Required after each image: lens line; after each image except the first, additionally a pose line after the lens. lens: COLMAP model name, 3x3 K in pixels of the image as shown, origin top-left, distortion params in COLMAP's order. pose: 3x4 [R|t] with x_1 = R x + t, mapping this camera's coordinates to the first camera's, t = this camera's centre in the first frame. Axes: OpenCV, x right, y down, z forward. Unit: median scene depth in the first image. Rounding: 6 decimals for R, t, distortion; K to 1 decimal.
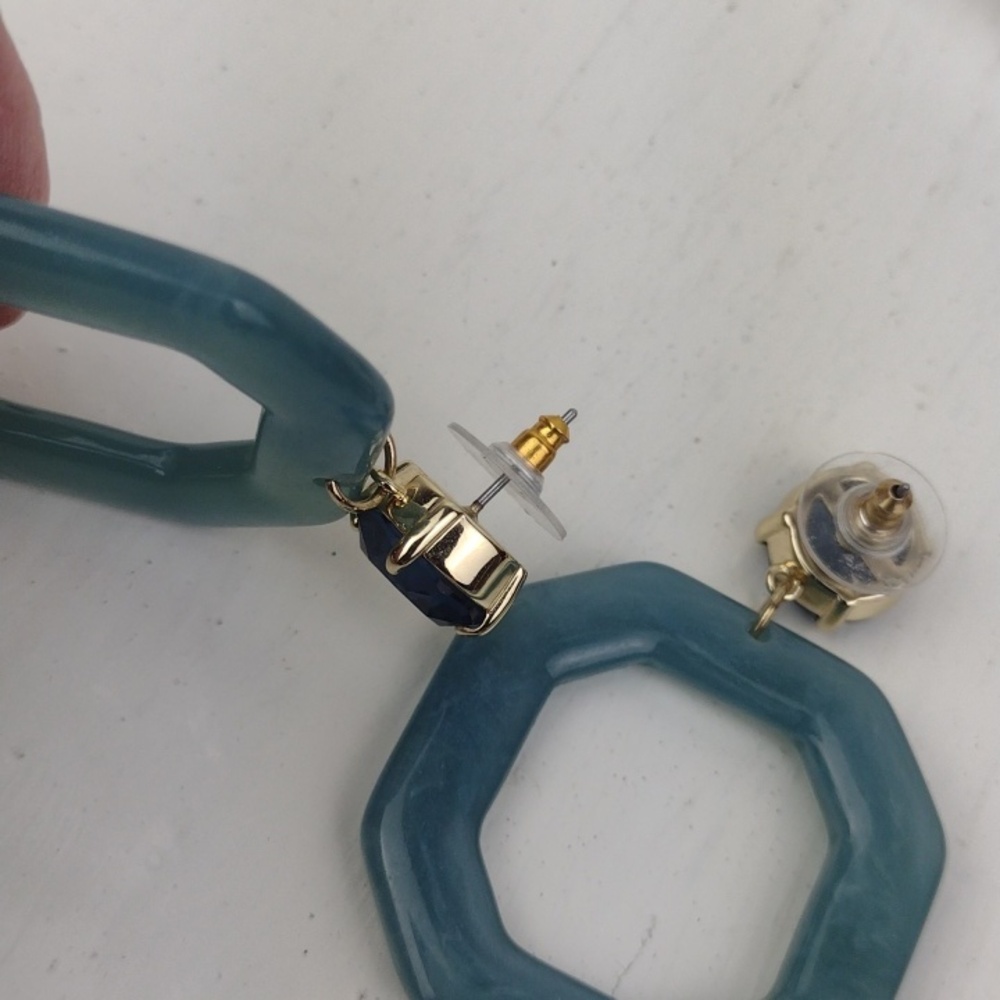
lens RADIAL K [[1908.0, 0, 500.0], [0, 1908.0, 500.0], [0, 0, 1]] dist [-0.018853, 0.079263]
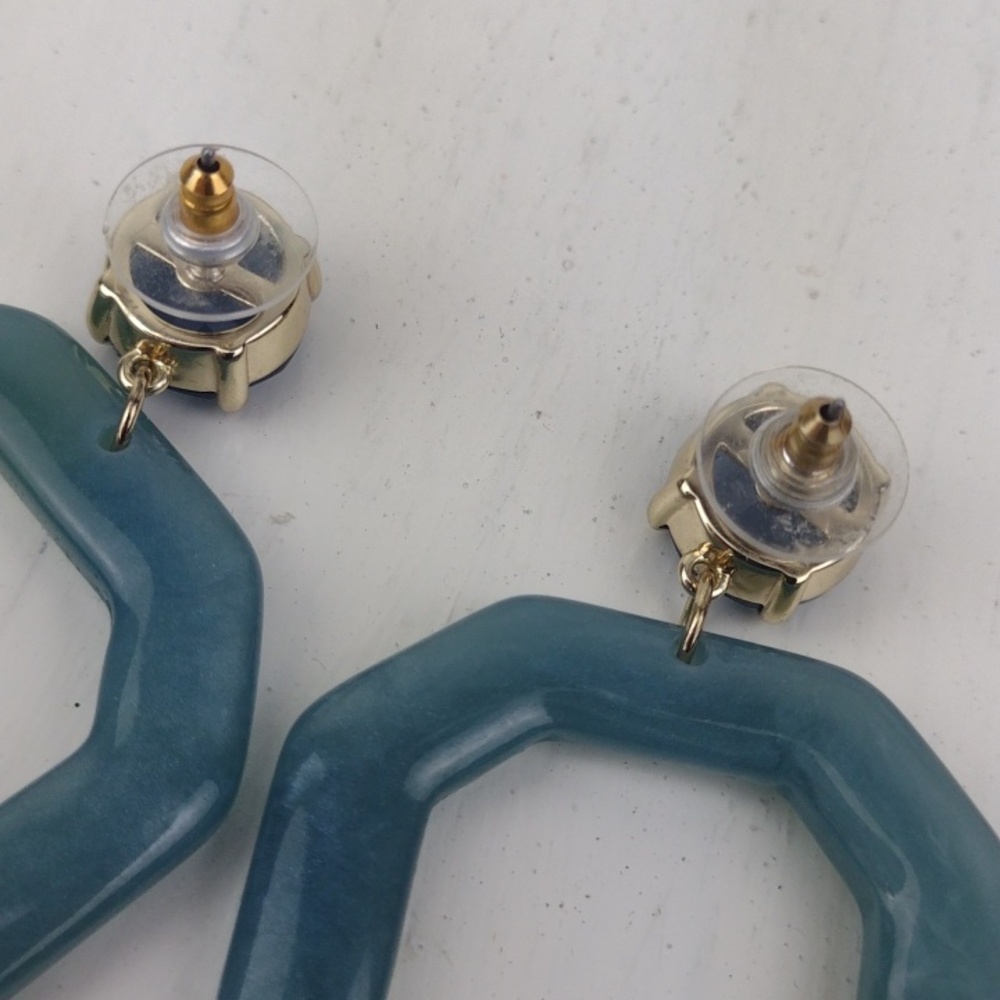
lens RADIAL K [[1908.0, 0, 500.0], [0, 1908.0, 500.0], [0, 0, 1]] dist [-0.018853, 0.079263]
pose [[0.964216, -0.256470, 0.067167, 0.033565], [0.256383, 0.966523, 0.010069, -0.011188], [-0.067501, 0.007512, 0.997691, 0.289345]]
